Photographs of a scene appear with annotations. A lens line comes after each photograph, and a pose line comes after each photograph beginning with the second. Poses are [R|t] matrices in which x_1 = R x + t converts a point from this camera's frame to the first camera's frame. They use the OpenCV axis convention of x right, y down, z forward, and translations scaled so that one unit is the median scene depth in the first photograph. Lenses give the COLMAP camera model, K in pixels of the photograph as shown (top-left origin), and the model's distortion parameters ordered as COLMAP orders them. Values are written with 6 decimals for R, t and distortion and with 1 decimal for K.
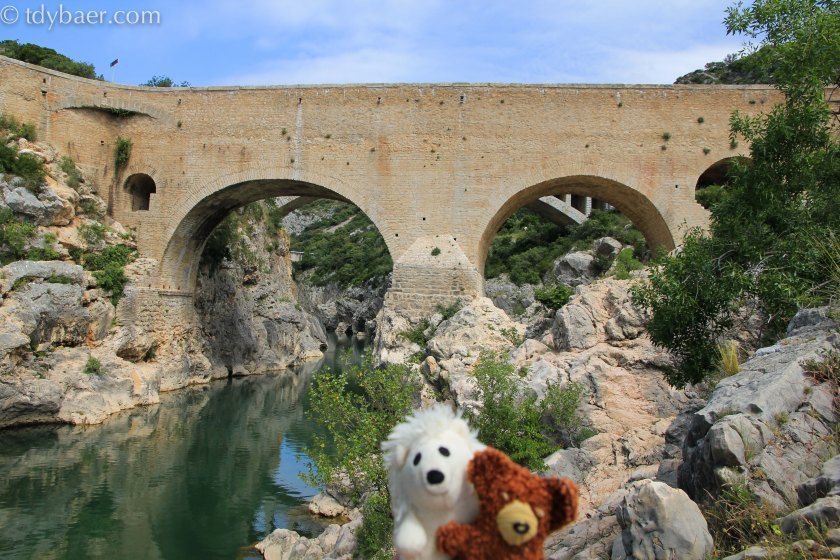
lens RADIAL K [[590.6, 0, 425.3], [0, 590.6, 277.5], [0, 0, 1]] dist [-0.113855, 0.096772]
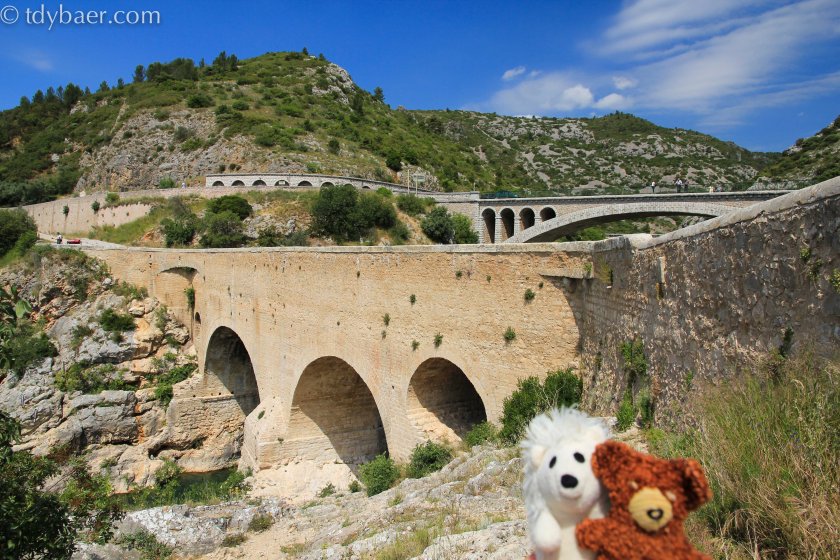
lens RADIAL K [[590.6, 0, 425.3], [0, 590.6, 277.5], [0, 0, 1]] dist [-0.113855, 0.096772]
pose [[0.659573, -0.000165, -0.751641, 1.025206], [0.050458, 0.997754, 0.044058, -0.329268], [0.749945, -0.066986, 0.658099, 0.540851]]
